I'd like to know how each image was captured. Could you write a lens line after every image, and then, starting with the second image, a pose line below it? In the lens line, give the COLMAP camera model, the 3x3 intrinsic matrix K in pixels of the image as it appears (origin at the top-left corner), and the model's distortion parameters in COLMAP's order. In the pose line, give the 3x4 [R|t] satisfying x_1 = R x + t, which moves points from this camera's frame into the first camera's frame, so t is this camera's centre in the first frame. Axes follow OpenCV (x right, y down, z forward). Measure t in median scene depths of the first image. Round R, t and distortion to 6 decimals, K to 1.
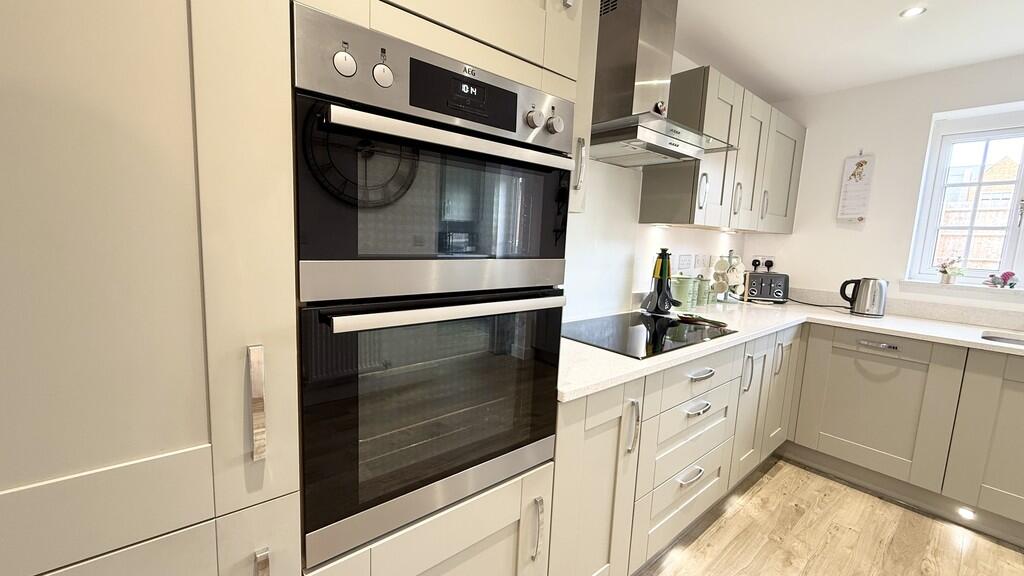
lens RADIAL K [[410.5, 0, 512.0], [0, 410.5, 288.0], [0, 0, 1]] dist [0.002647, 0.000157]
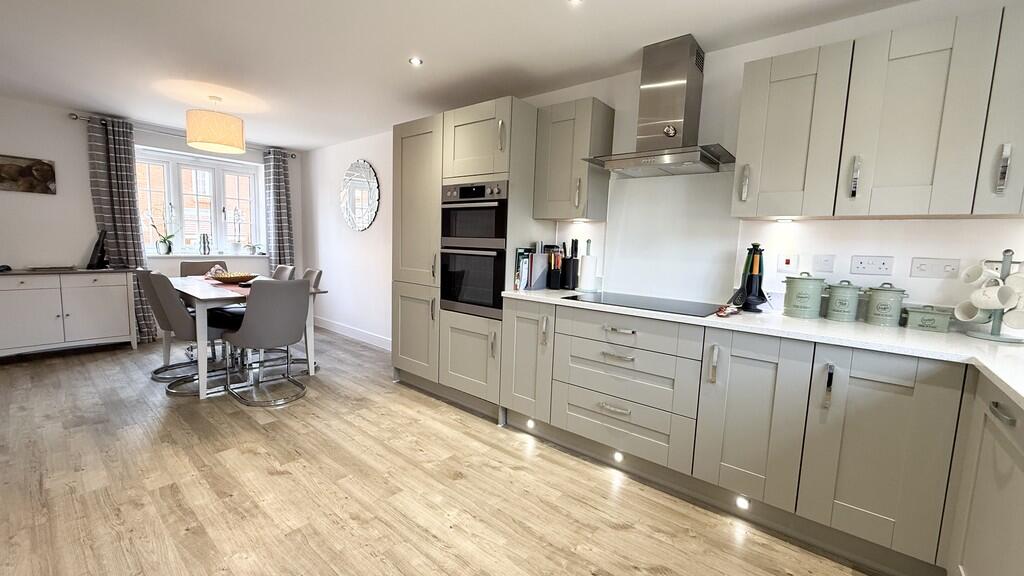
lens RADIAL K [[407.6, 0, 508.4], [0, 407.6, 288.2], [0, 0, 1]] dist [-0.000161, 0.000220]
pose [[0.178489, 0.071501, -0.981341, 1.287453], [-0.153329, 0.987193, 0.044040, 0.057448], [0.971922, 0.142607, 0.187166, 0.284719]]
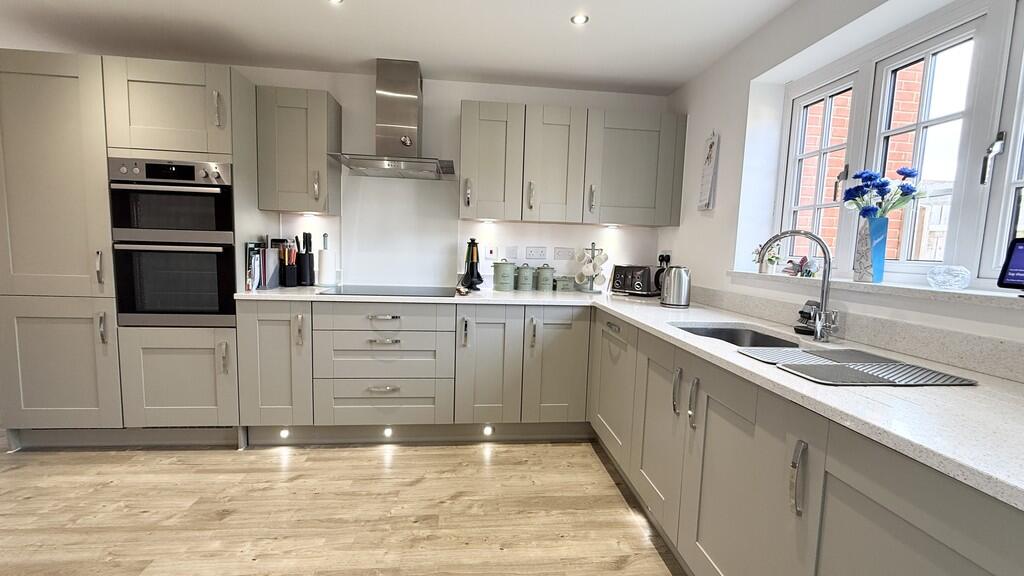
lens RADIAL K [[417.6, 0, 509.0], [0, 417.6, 287.7], [0, 0, 1]] dist [-0.001122, -0.000228]
pose [[0.826269, 0.039424, -0.561894, 1.271796], [-0.069074, 0.997111, -0.031613, 0.094703], [0.559024, 0.064933, 0.826605, -0.003132]]
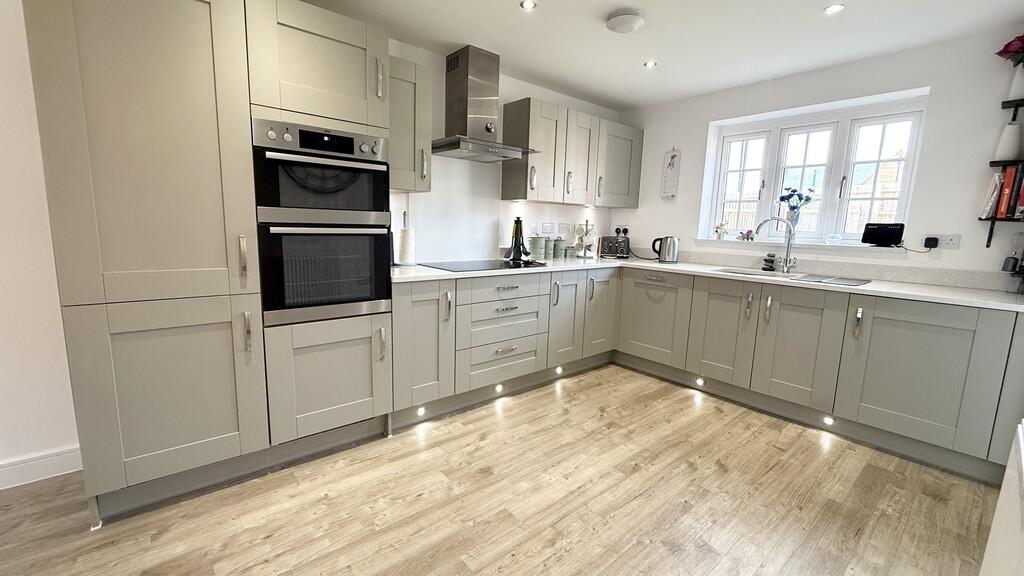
lens RADIAL K [[417.6, 0, 509.0], [0, 417.6, 287.7], [0, 0, 1]] dist [-0.001122, -0.000228]
pose [[0.999923, -0.012224, -0.002118, 0.357033], [0.012273, 0.999604, 0.025338, 0.129527], [0.001807, -0.025362, 0.999677, -0.553137]]
